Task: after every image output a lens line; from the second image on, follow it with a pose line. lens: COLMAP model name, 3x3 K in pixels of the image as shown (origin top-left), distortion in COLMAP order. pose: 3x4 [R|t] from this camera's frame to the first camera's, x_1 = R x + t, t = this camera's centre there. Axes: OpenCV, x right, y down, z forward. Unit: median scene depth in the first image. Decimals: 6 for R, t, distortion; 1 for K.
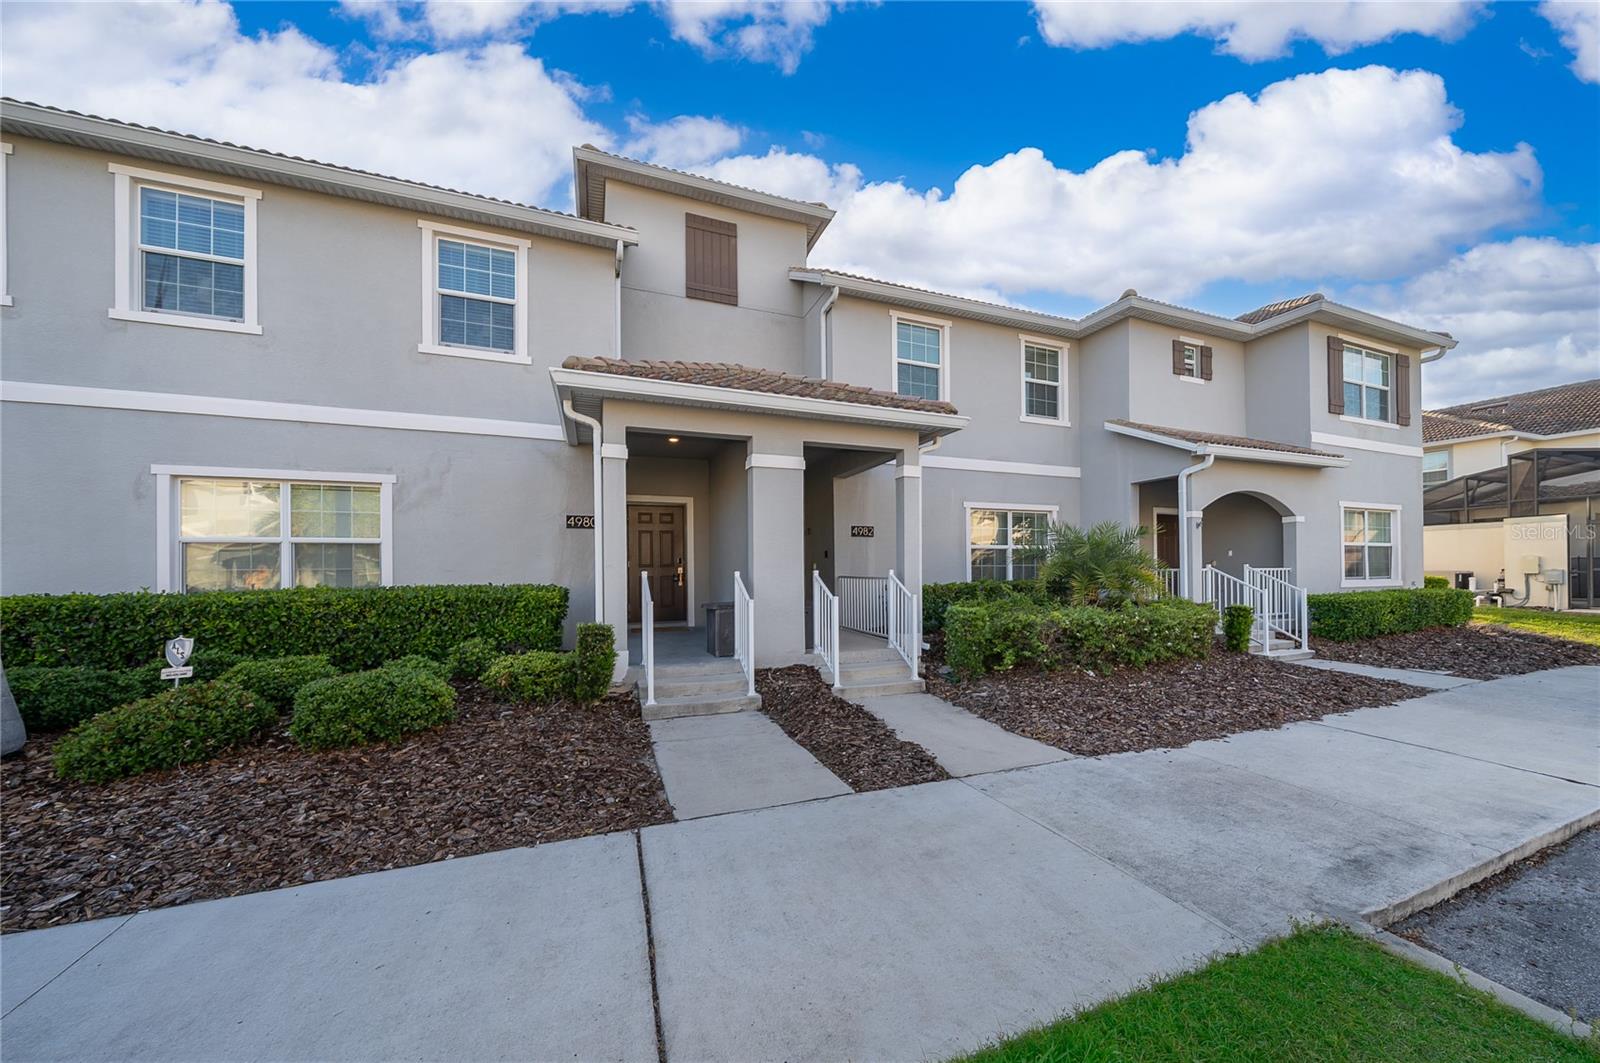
lens RADIAL K [[546.8, 0, 802.0], [0, 546.8, 560.8], [0, 0, 1]] dist [-0.002488, -0.000350]
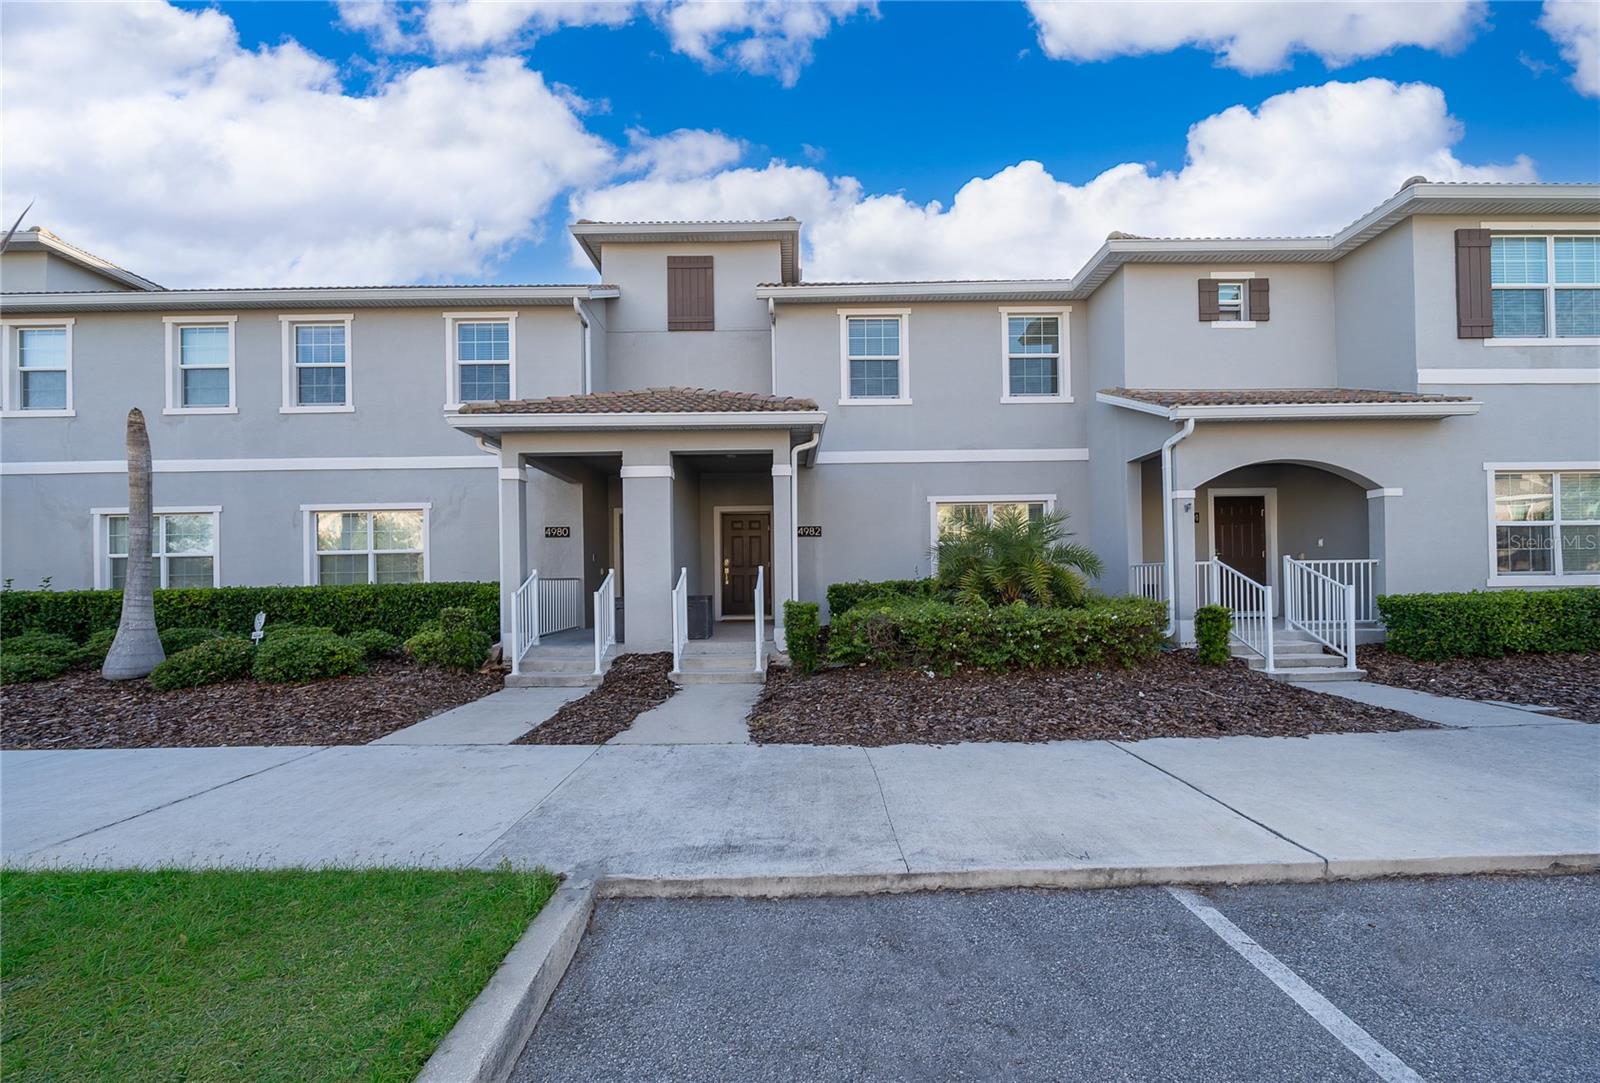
lens RADIAL K [[543.5, 0, 803.2], [0, 543.5, 571.7], [0, 0, 1]] dist [-0.003204, -0.000261]
pose [[0.933904, -0.011796, -0.357330, 0.525050], [0.012811, 0.999918, 0.000472, 0.023464], [0.357295, -0.005018, 0.933978, 0.053269]]
